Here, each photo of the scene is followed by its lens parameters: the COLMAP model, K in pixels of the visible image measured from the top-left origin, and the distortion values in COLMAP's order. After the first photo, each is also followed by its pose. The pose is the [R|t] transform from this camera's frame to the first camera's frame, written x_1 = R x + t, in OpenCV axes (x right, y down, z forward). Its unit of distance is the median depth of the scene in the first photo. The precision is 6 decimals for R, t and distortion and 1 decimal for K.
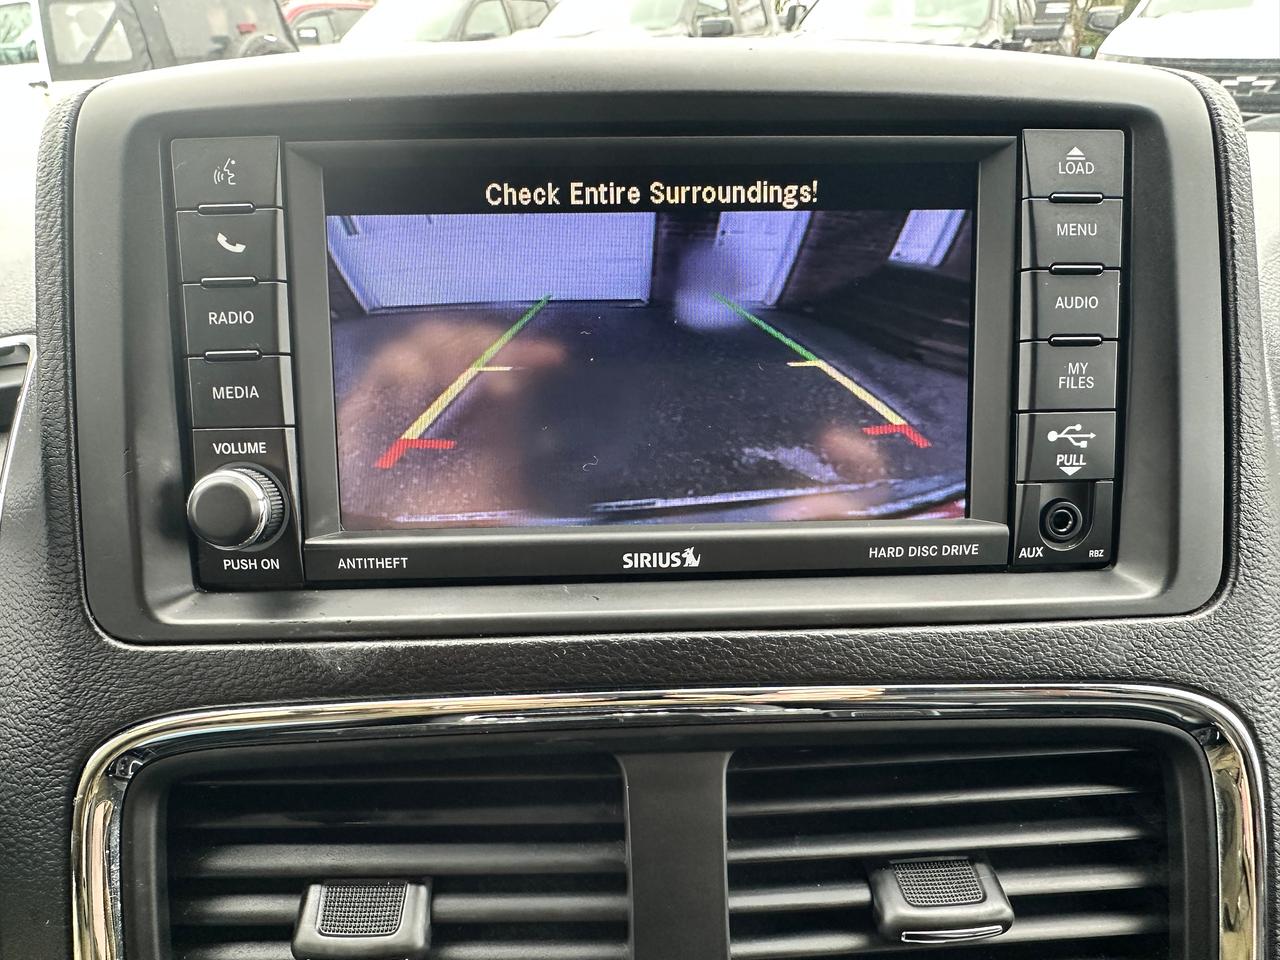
lens RADIAL K [[928.5, 0, 606.1], [0, 928.5, 549.1], [0, 0, 1]] dist [-0.007426, -0.003820]
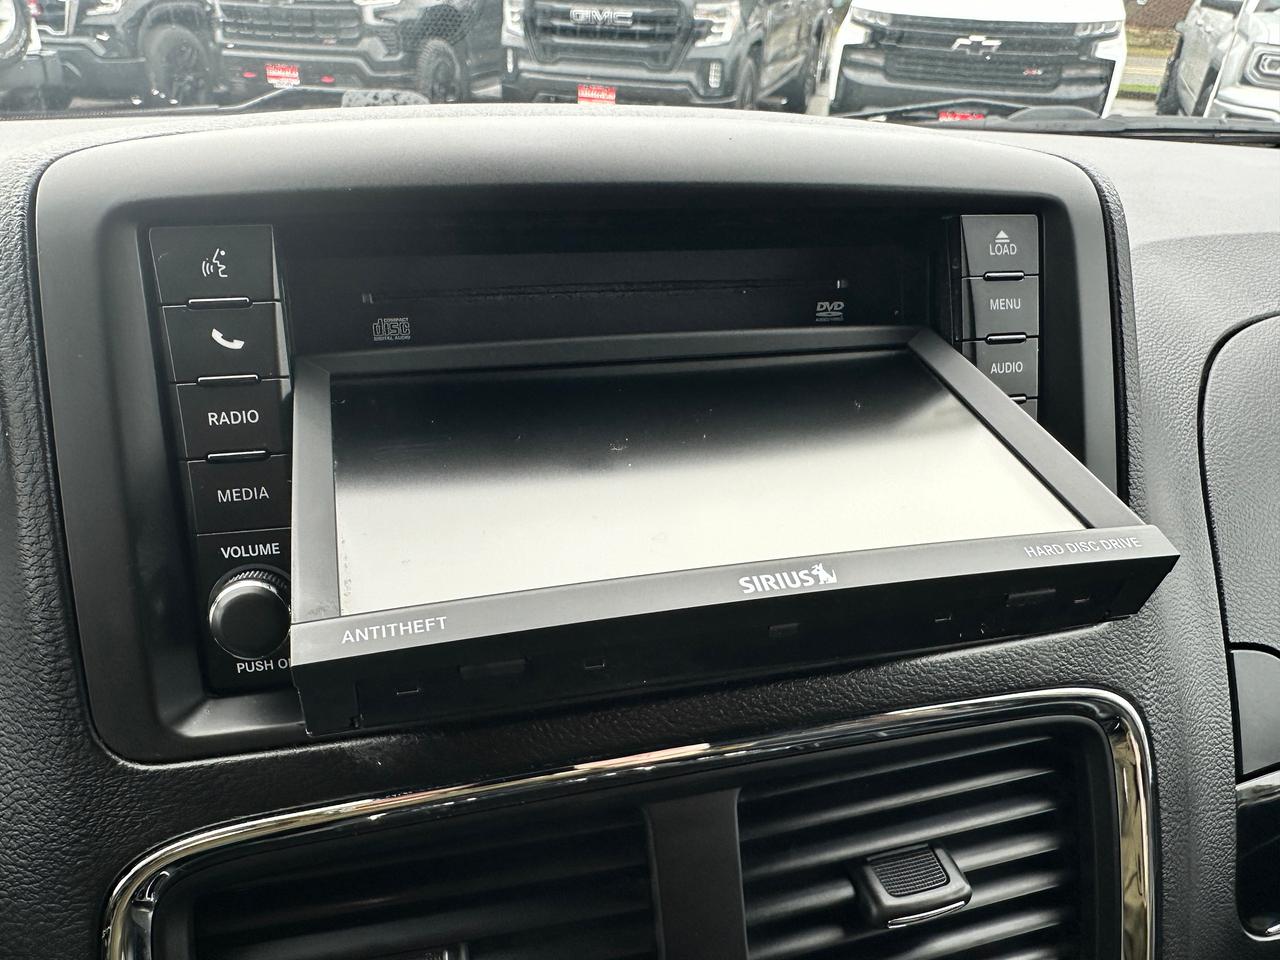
lens RADIAL K [[928.5, 0, 618.3], [0, 928.5, 557.8], [0, 0, 1]] dist [-0.007426, -0.003820]
pose [[0.972142, -0.078036, 0.221023, -0.232099], [0.063774, 0.995439, 0.070958, -0.142643], [-0.225552, -0.054886, 0.972684, -0.024342]]
